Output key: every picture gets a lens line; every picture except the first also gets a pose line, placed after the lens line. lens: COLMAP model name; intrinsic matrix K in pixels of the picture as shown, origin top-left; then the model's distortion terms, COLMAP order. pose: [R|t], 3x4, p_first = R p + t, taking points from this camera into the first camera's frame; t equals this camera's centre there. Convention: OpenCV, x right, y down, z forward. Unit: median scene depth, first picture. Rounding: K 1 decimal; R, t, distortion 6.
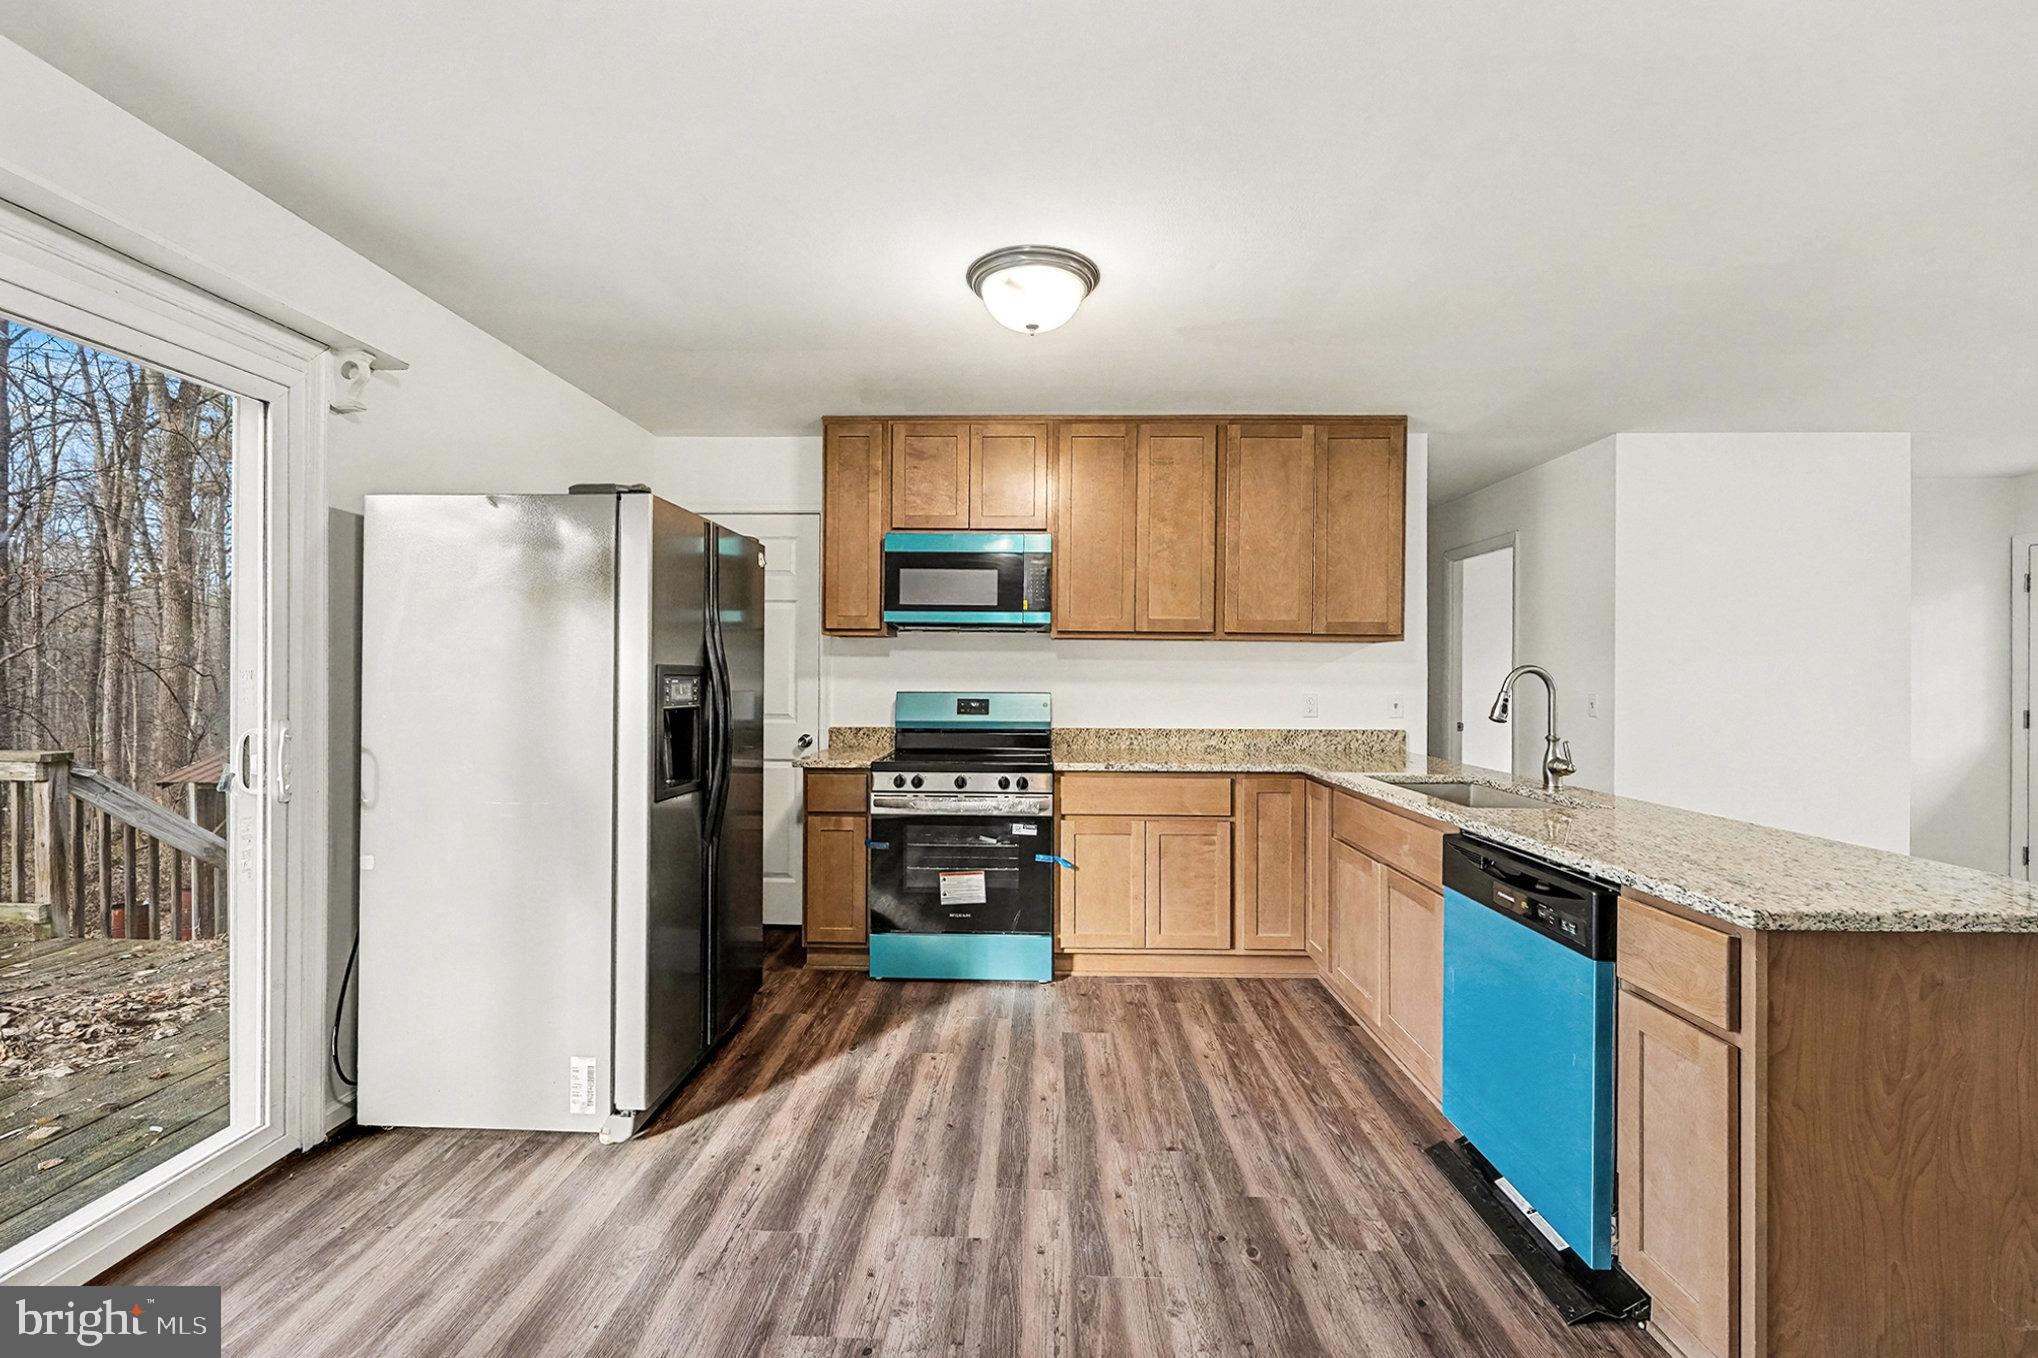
lens RADIAL K [[836.8, 0, 1030.4], [0, 836.8, 677.5], [0, 0, 1]] dist [-0.000669, 0.001504]
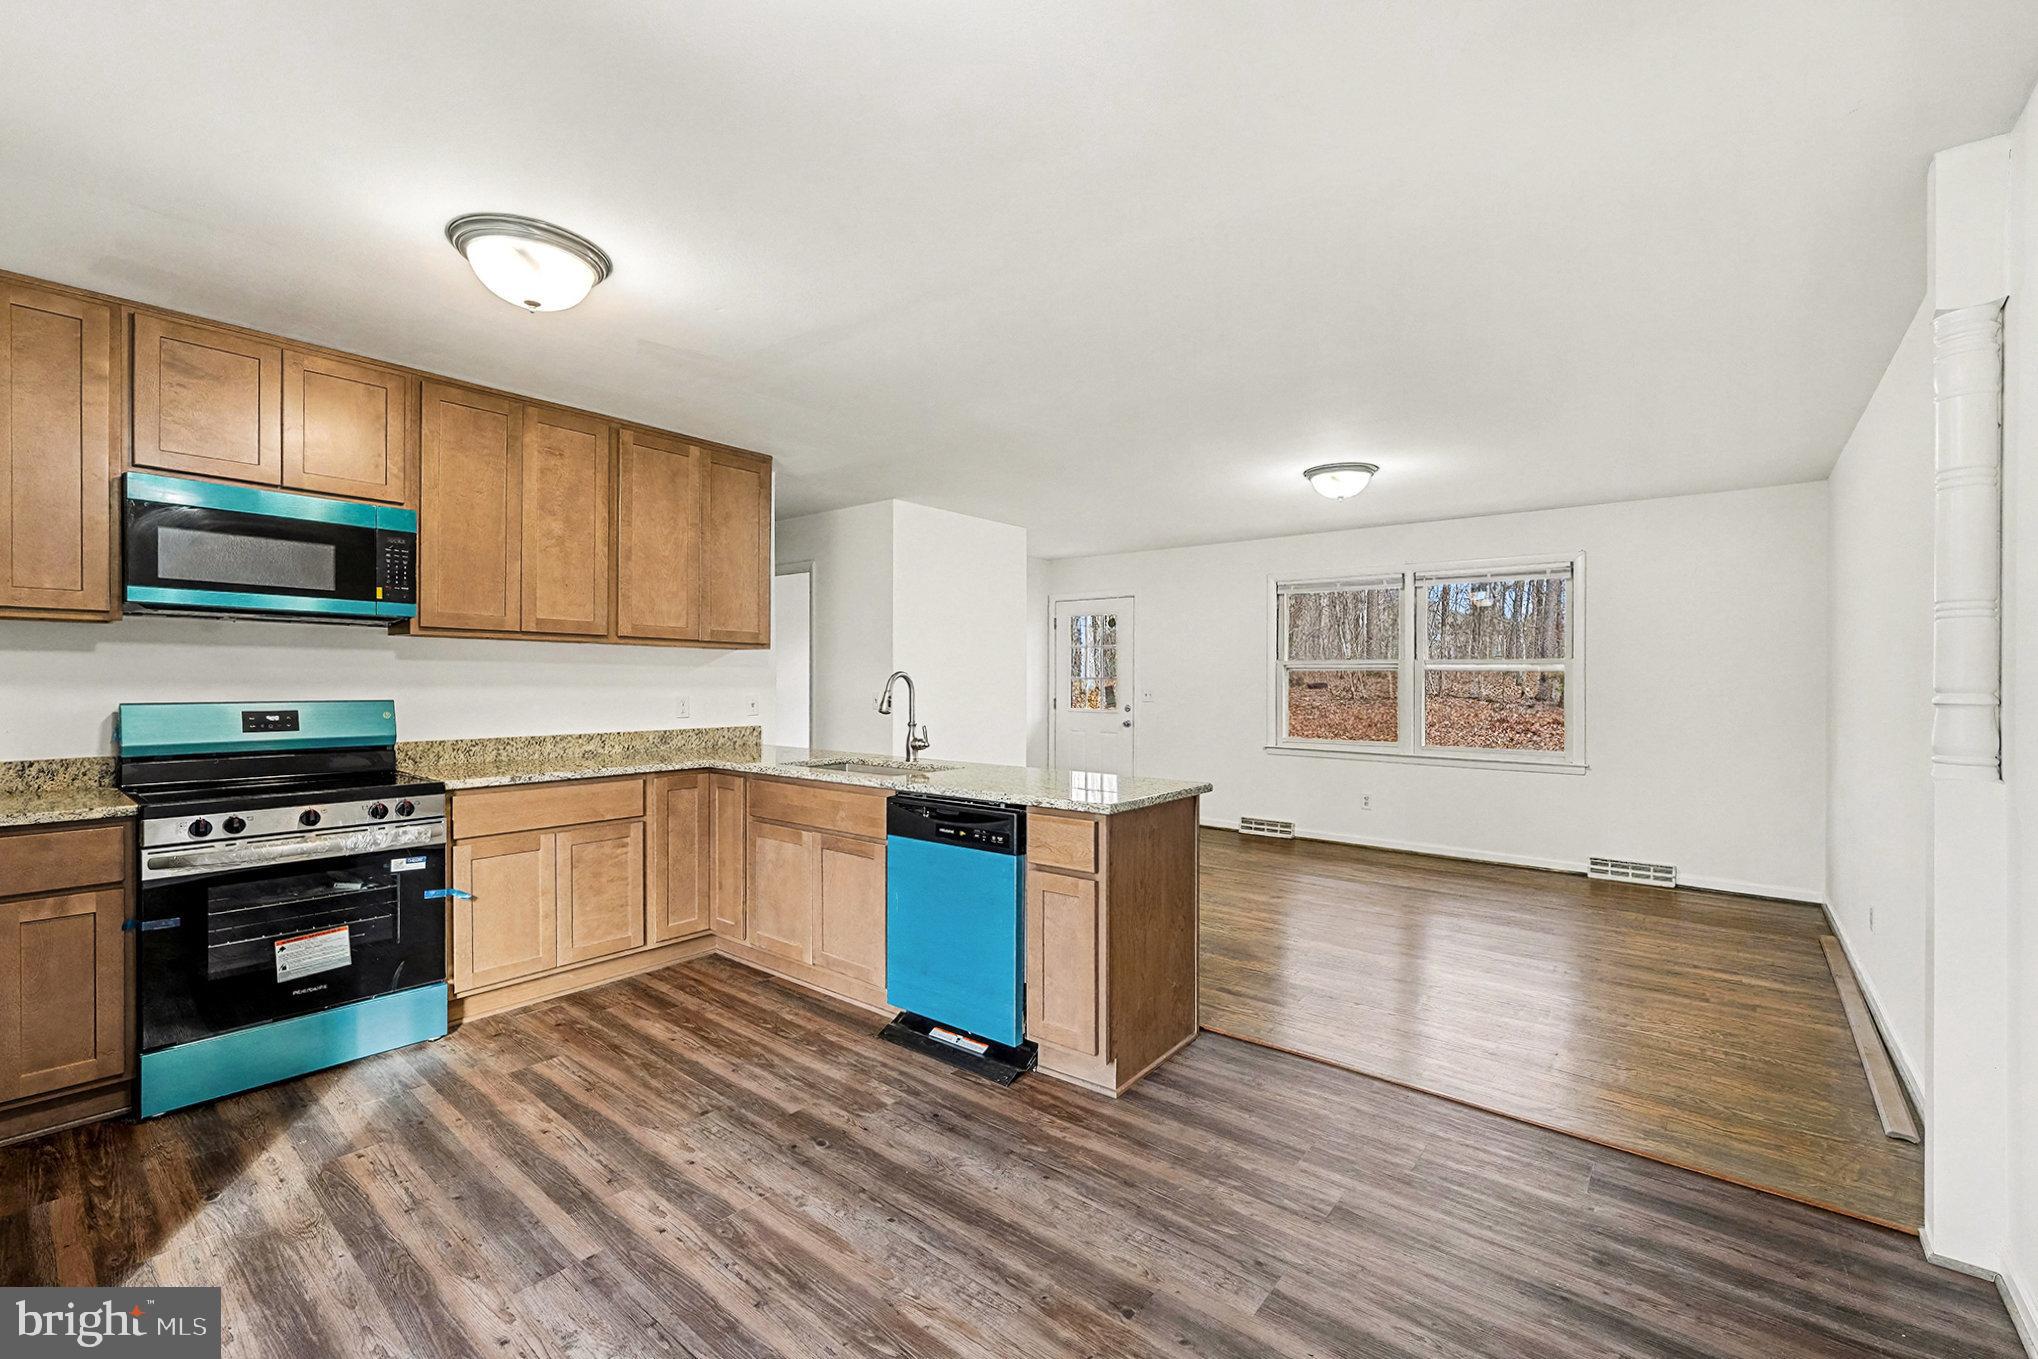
lens RADIAL K [[836.8, 0, 1034.4], [0, 836.8, 685.9], [0, 0, 1]] dist [-0.000669, 0.001504]
pose [[0.606609, -0.009772, 0.794940, -0.312775], [0.002619, 0.999944, 0.010294, -0.003656], [-0.794996, -0.004163, 0.606601, -0.003015]]
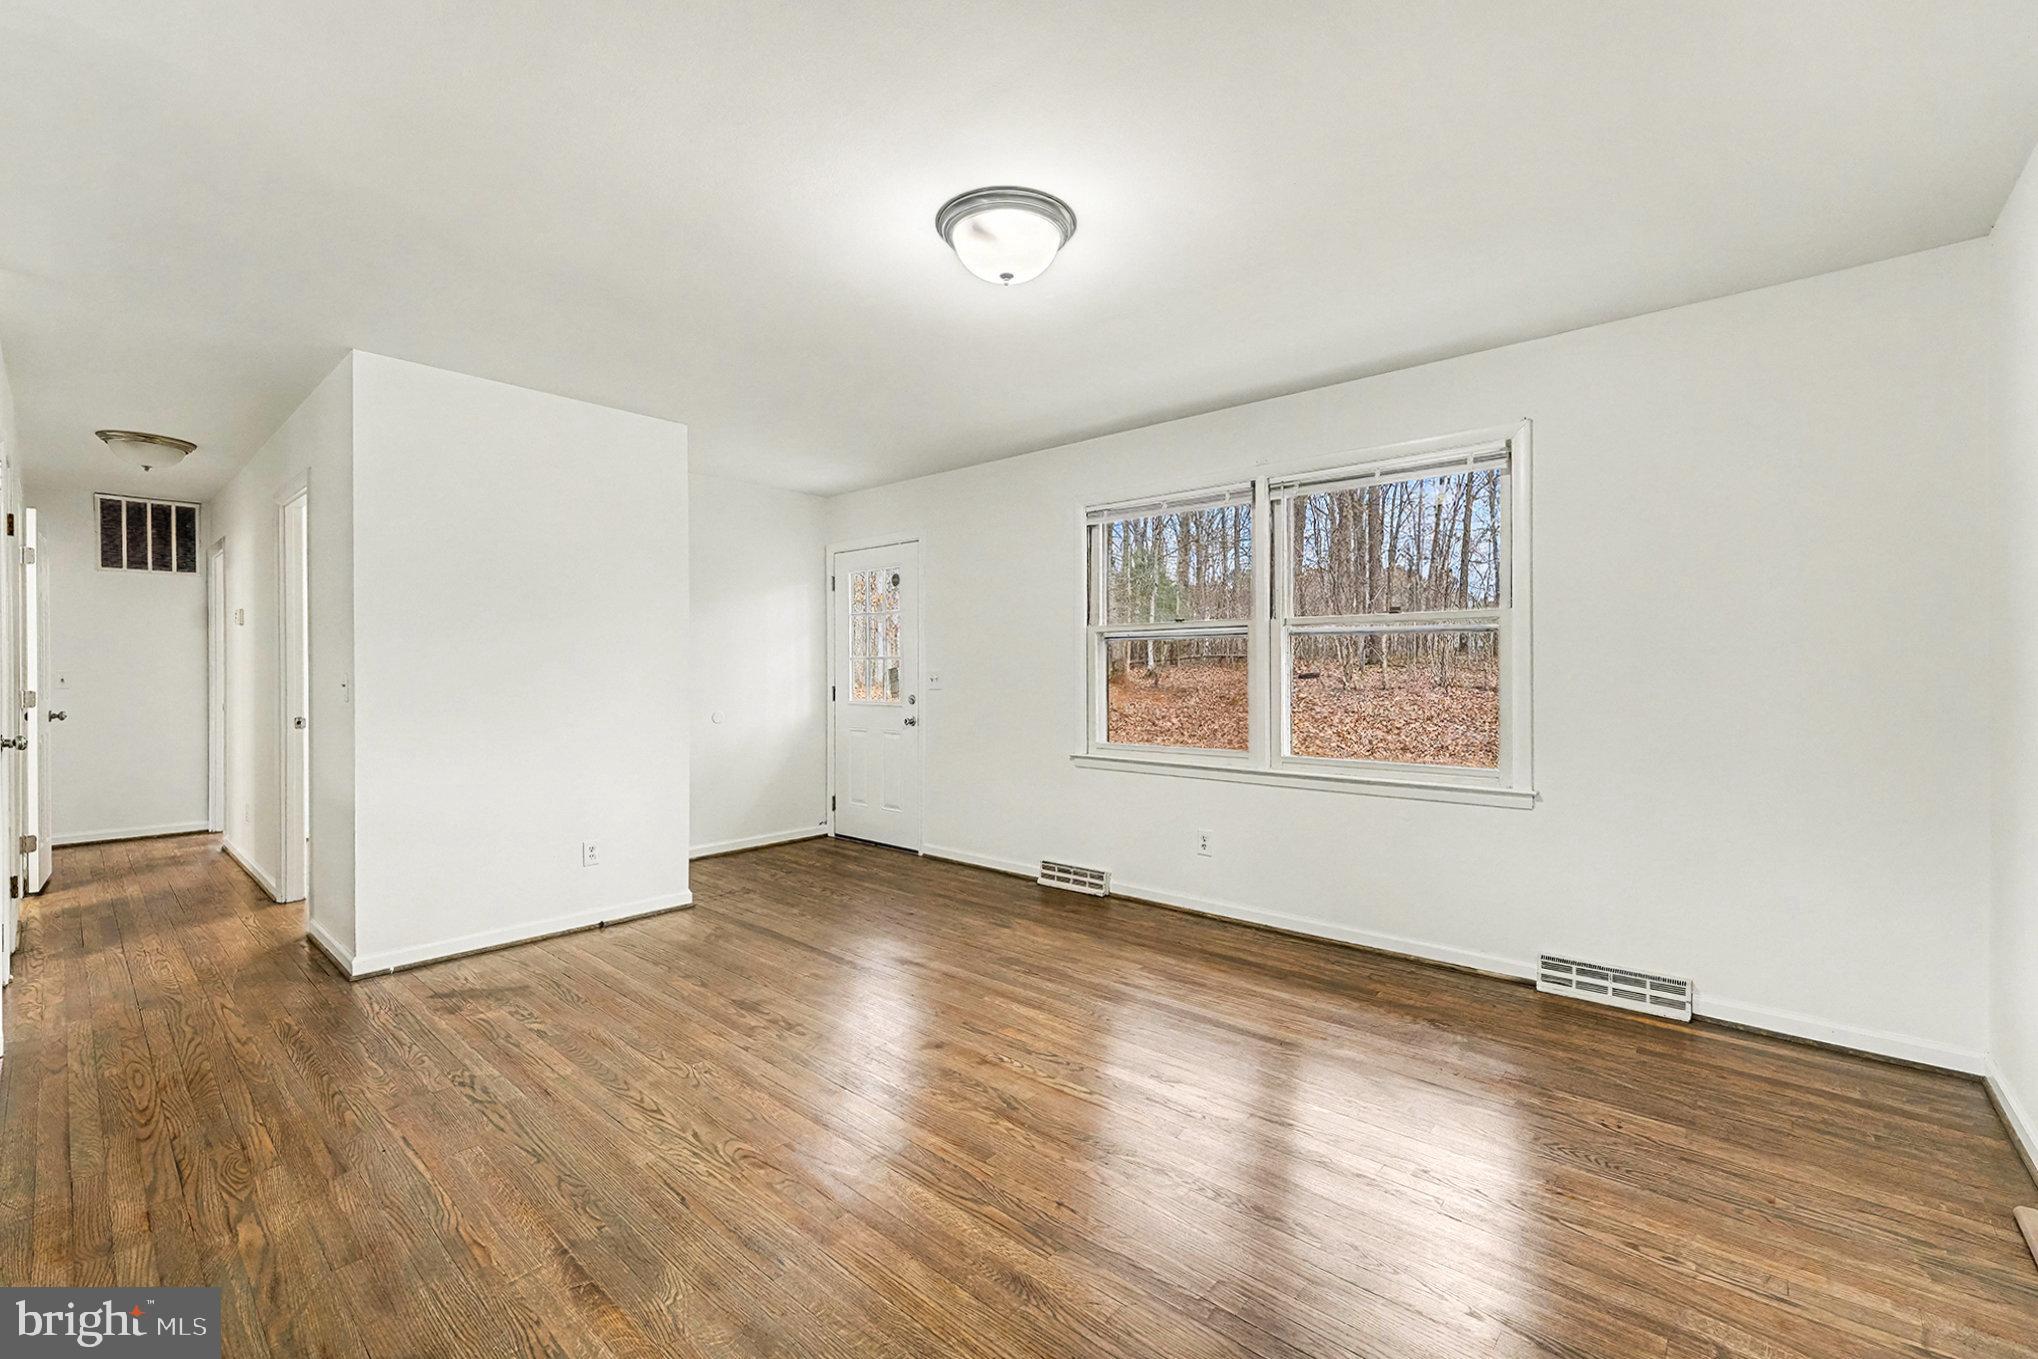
lens RADIAL K [[836.8, 0, 1046.8], [0, 836.8, 677.6], [0, 0, 1]] dist [-0.000669, 0.001504]
pose [[0.638763, -0.010463, 0.769332, 0.712109], [0.009250, 0.999940, 0.005919, 0.037966], [-0.769348, 0.003336, 0.638822, -0.055141]]
